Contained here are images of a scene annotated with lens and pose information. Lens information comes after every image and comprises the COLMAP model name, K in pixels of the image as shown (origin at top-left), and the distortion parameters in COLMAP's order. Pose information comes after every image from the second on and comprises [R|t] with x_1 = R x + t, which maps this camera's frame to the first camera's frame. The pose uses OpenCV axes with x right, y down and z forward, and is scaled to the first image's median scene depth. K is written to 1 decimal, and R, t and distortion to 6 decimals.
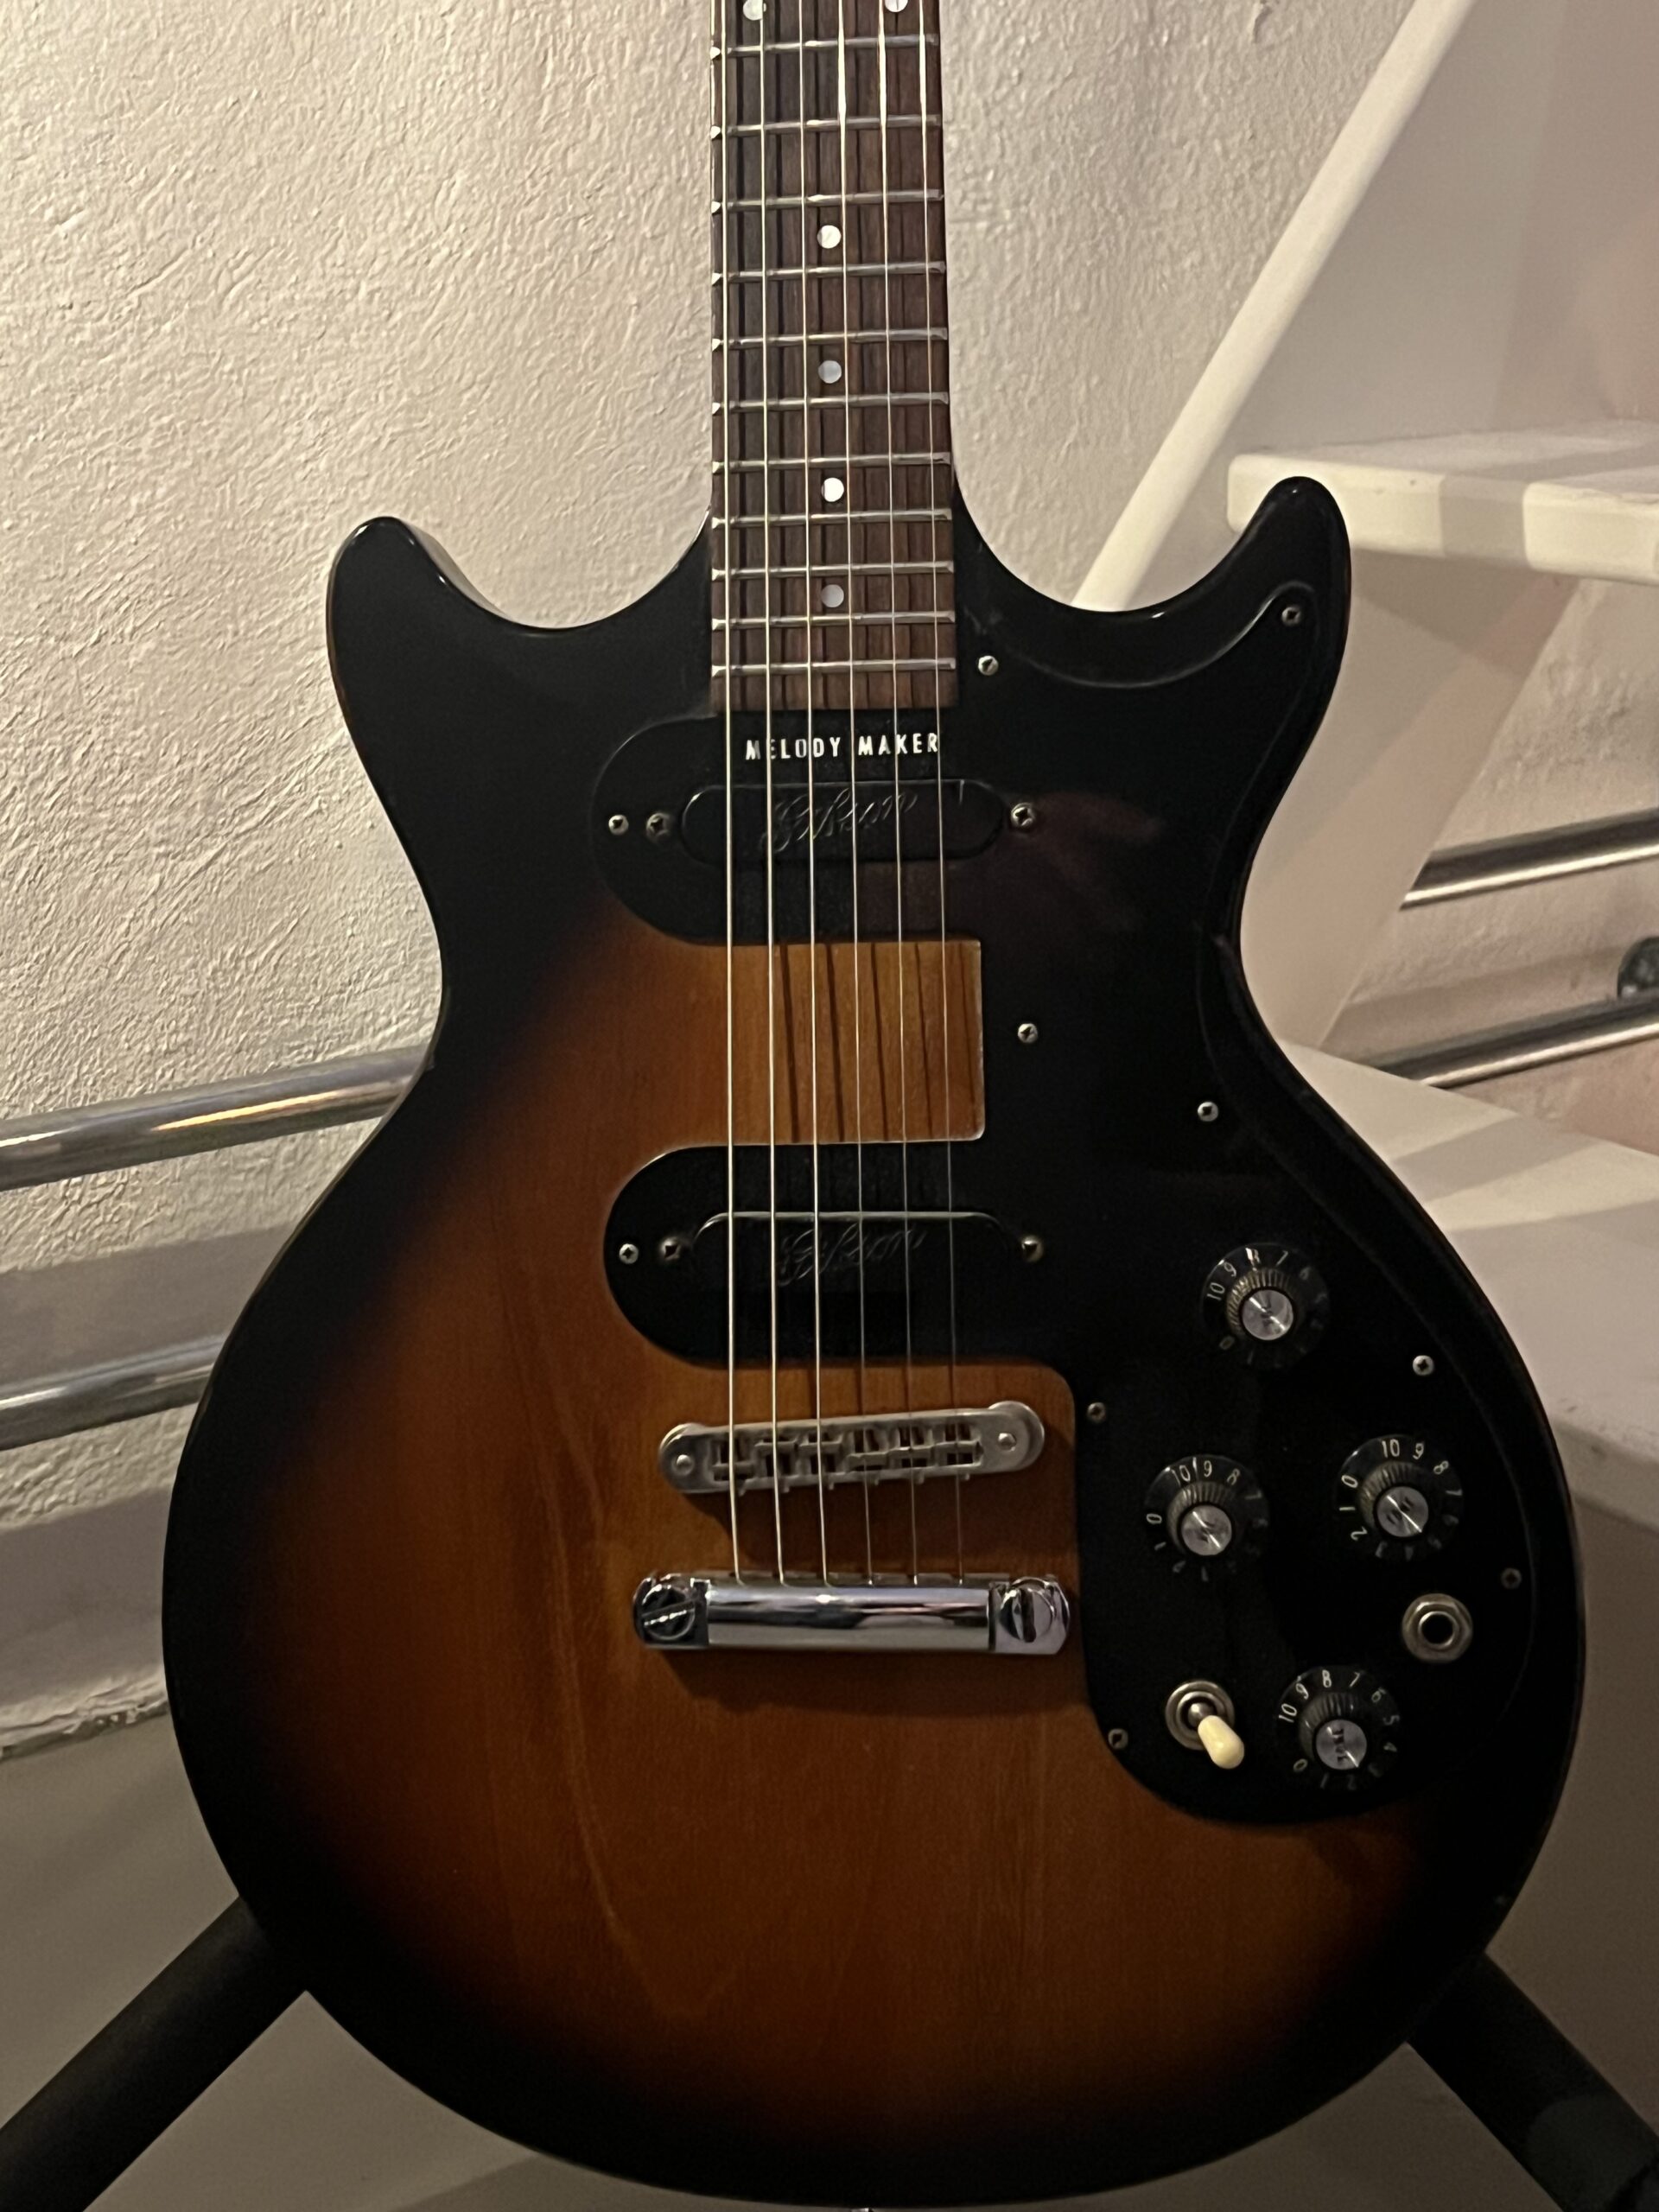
lens RADIAL K [[3346.6, 0, 832.7], [0, 3346.6, 1114.1], [0, 0, 1]] dist [0.144306, 0.000000]
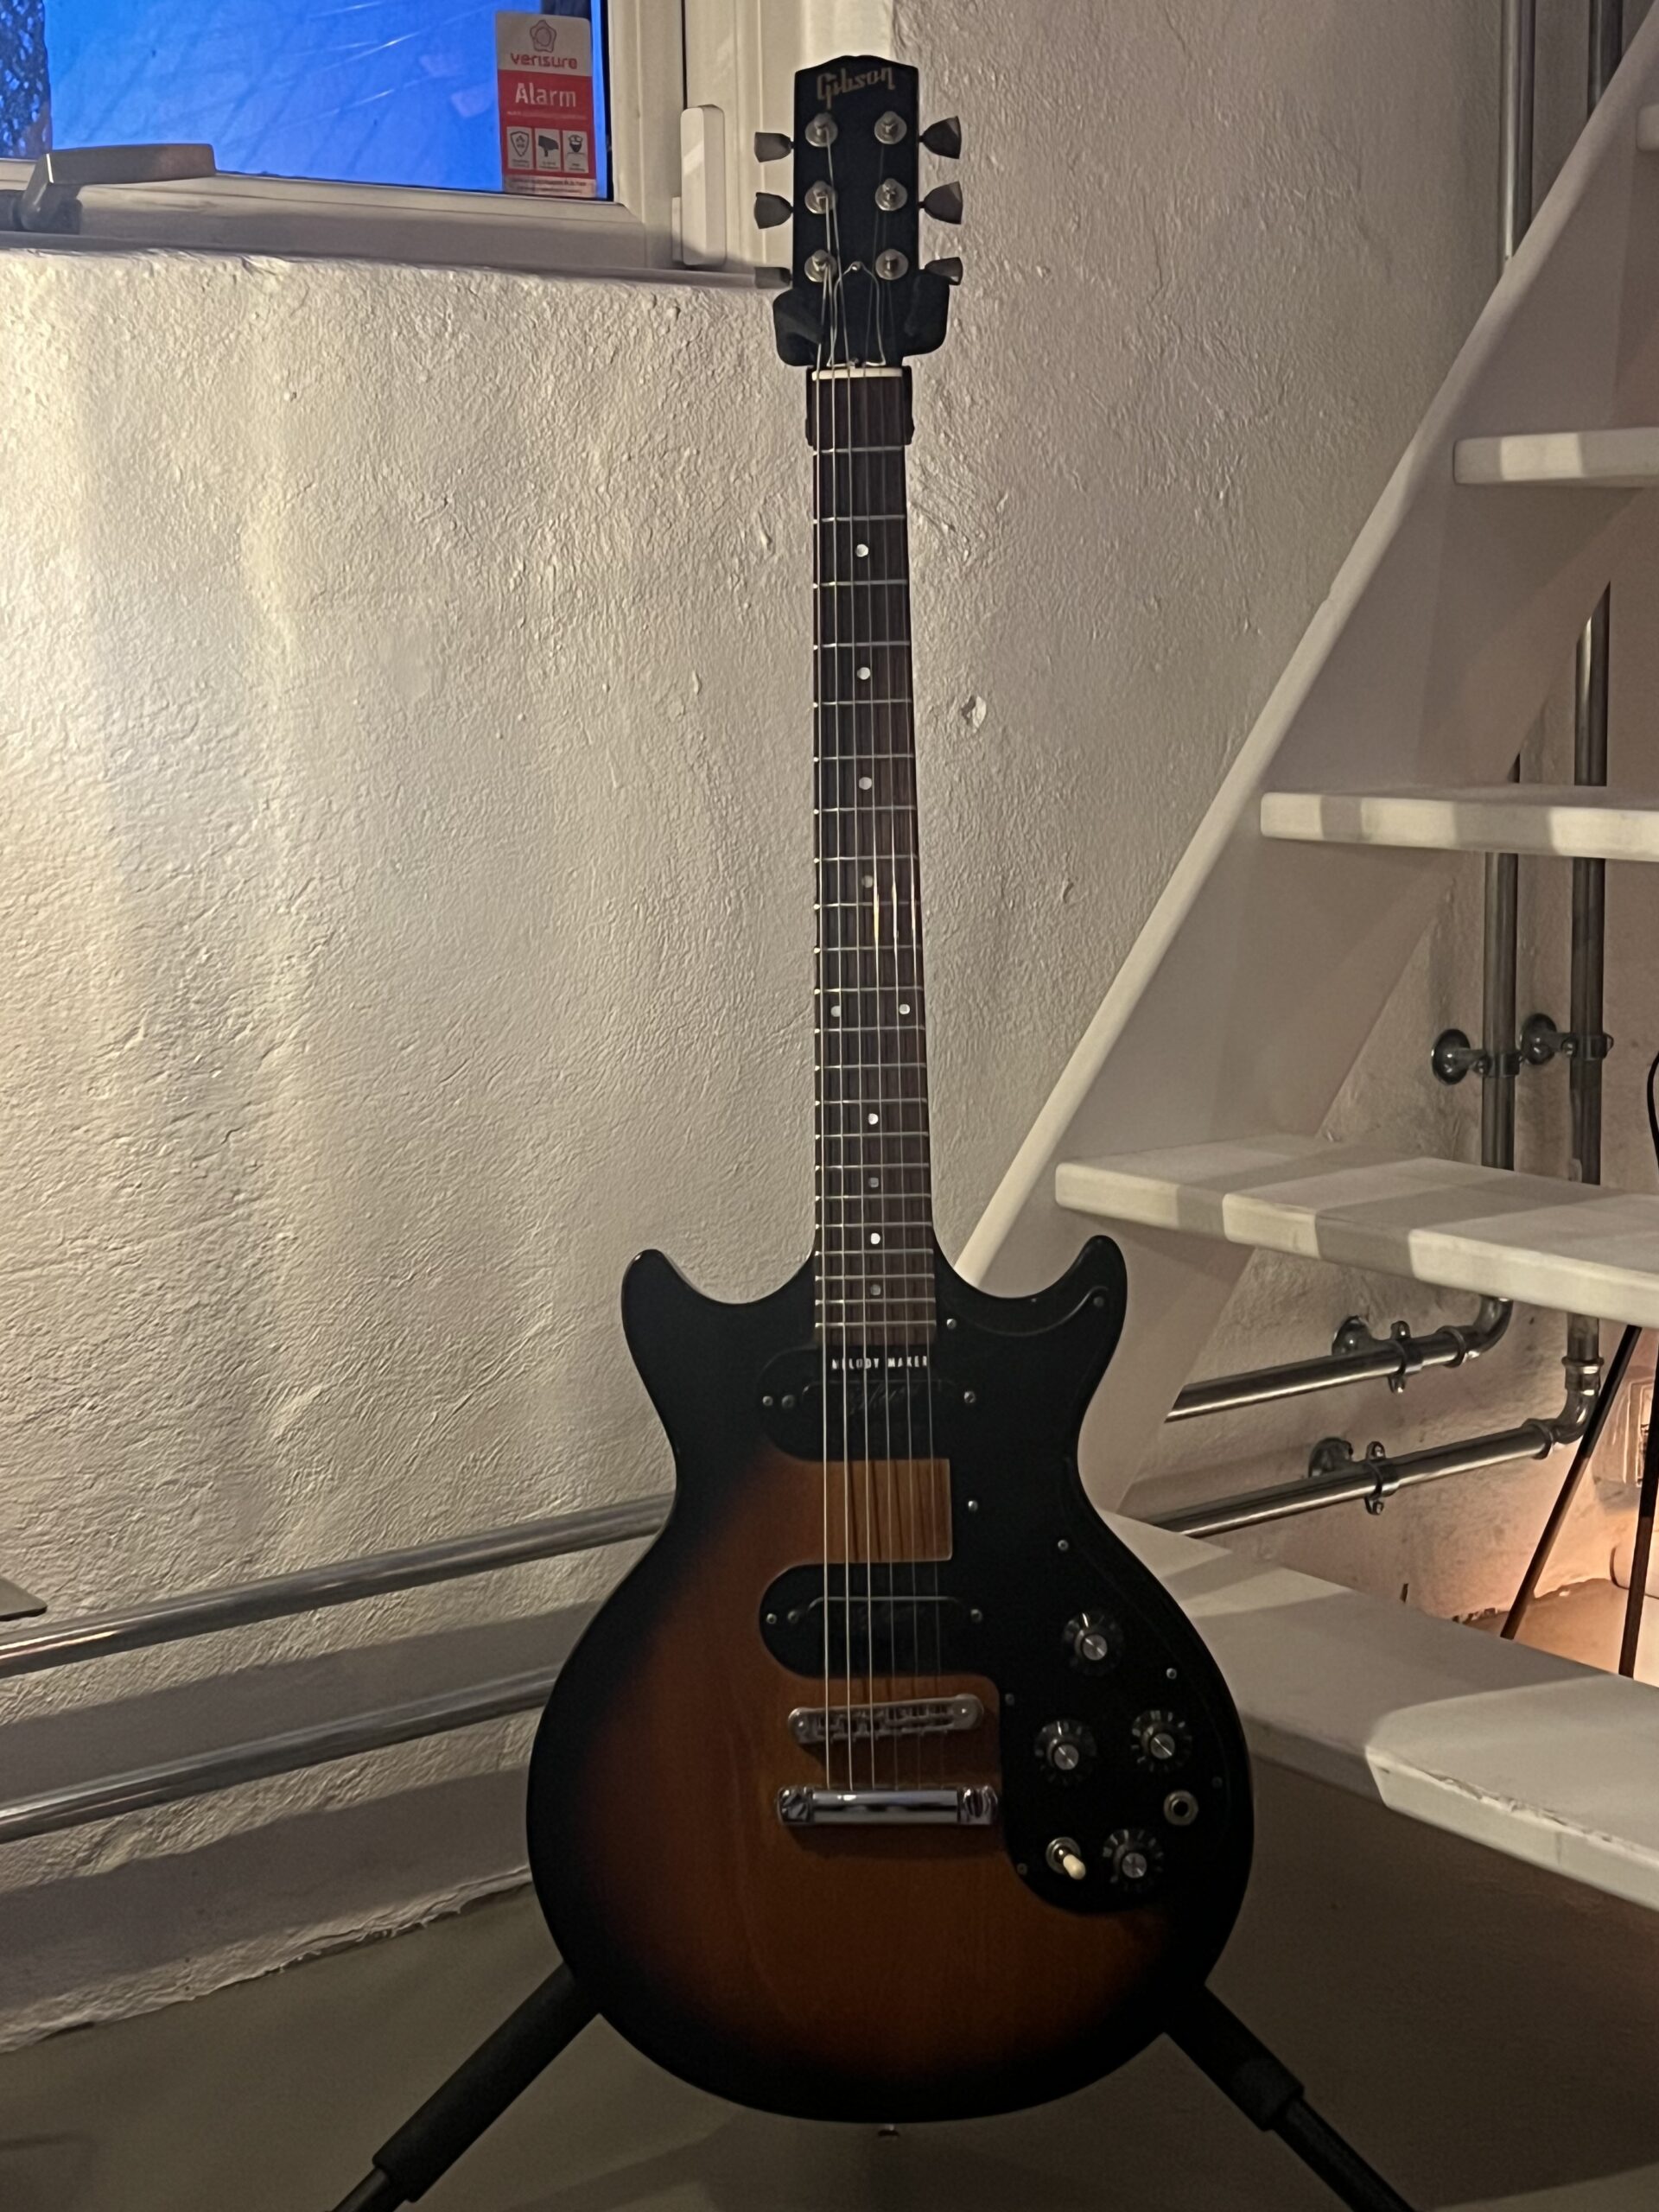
lens RADIAL K [[3346.6, 0, 814.8], [0, 3346.6, 1109.8], [0, 0, 1]] dist [0.144306, 0.000000]
pose [[0.998397, 0.004001, 0.056465, -0.142722], [0.003740, 0.990657, -0.136327, 0.013274], [-0.056483, 0.136320, 0.989053, -0.960022]]
